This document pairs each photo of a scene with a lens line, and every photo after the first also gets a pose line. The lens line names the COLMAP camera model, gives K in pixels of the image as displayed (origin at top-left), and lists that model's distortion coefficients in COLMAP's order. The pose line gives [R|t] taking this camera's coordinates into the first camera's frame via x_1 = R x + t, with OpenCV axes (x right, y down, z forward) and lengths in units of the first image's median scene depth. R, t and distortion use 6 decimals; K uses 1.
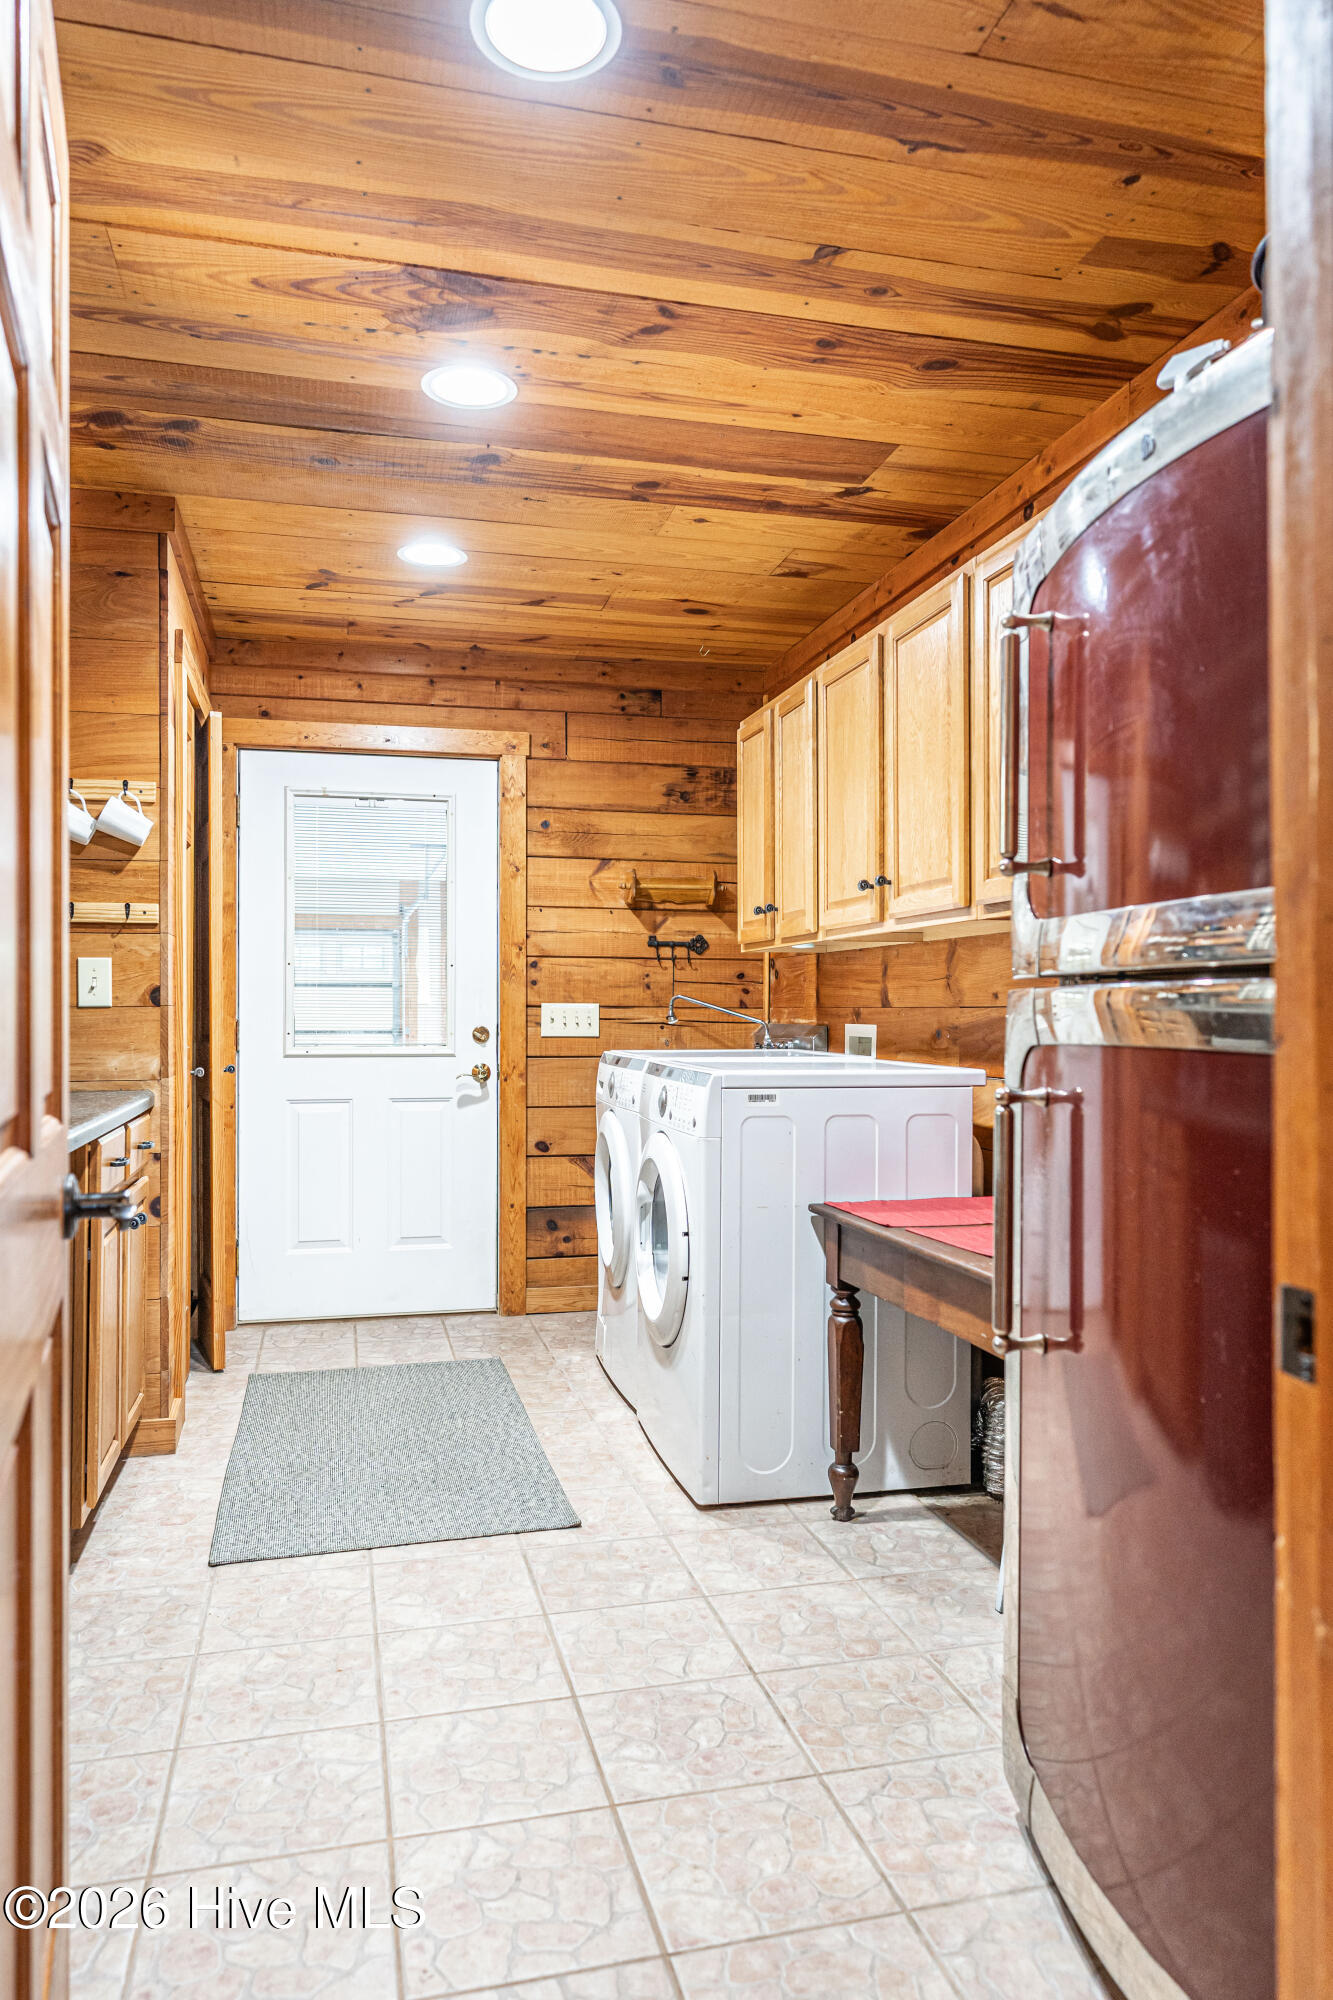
lens RADIAL K [[1331.3, 0, 655.5], [0, 1331.3, 1000.8], [0, 0, 1]] dist [-0.003881, 0.009730]
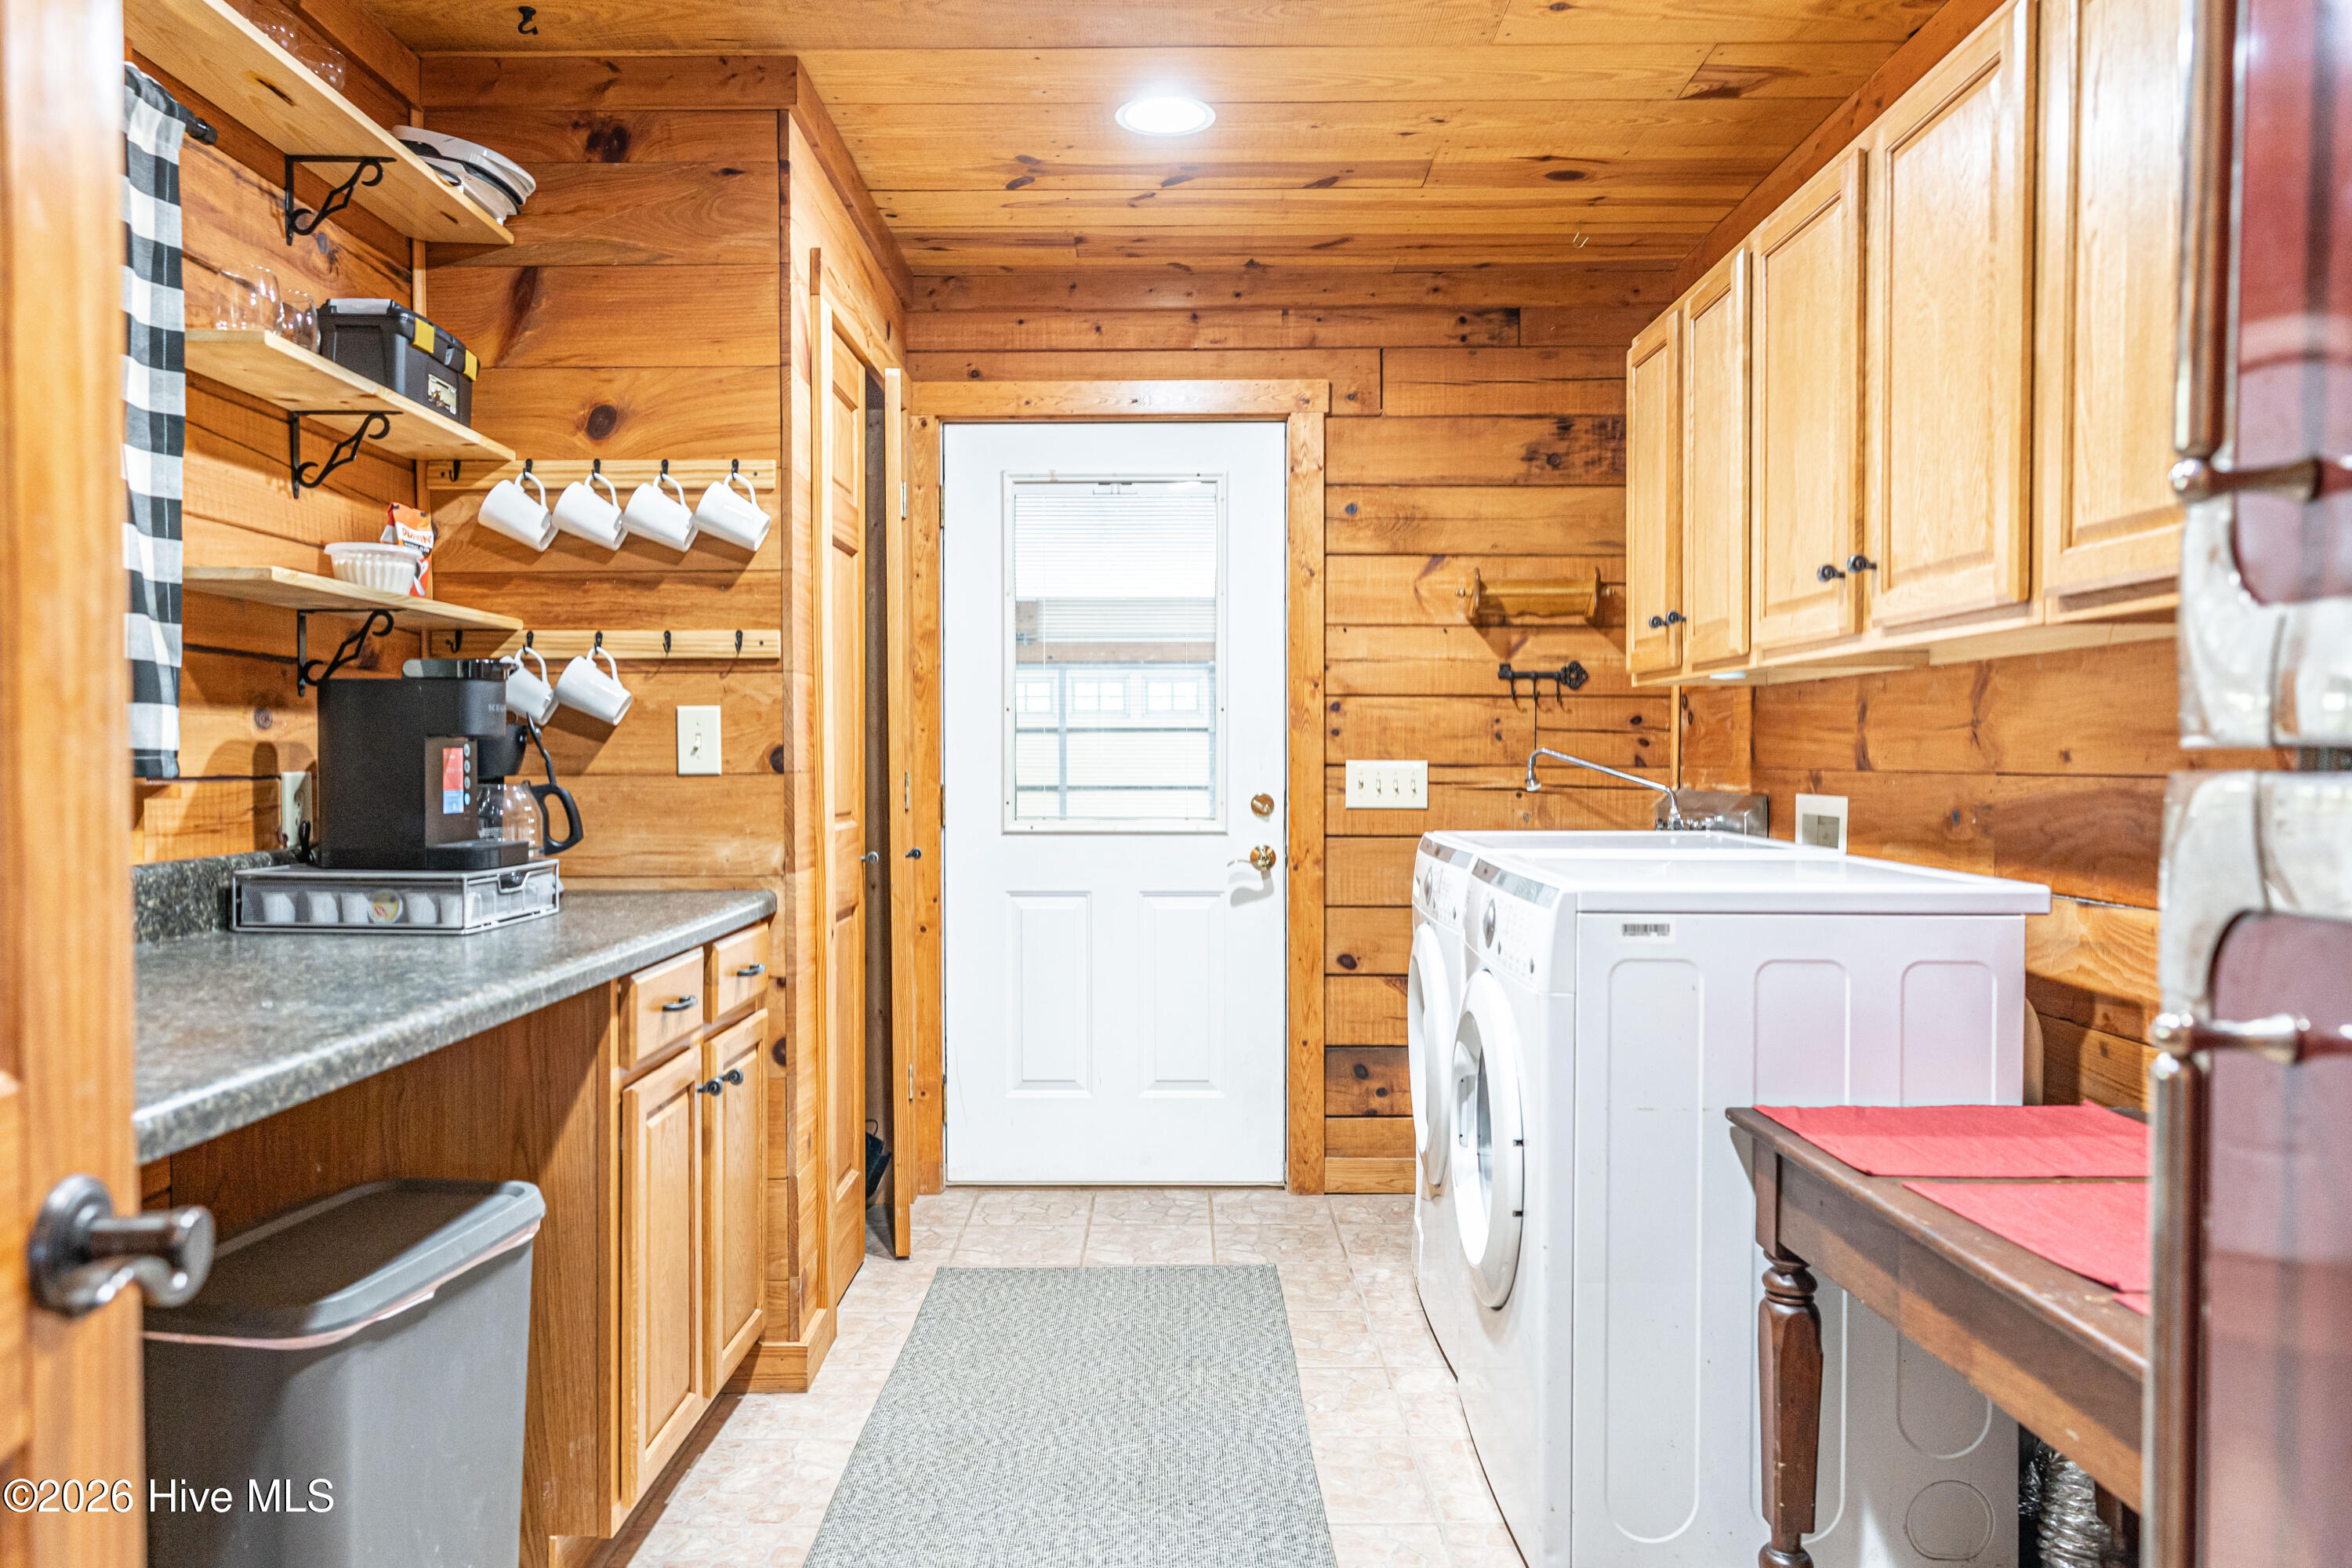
lens RADIAL K [[1565.6, 0, 1192.9], [0, 1565.6, 794.1], [0, 0, 1]] dist [-0.003881, 0.009730]
pose [[0.973424, 0.001900, -0.229003, 0.032953], [0.005492, 0.999484, 0.031637, -0.009253], [0.228945, -0.032054, 0.972912, 0.205667]]
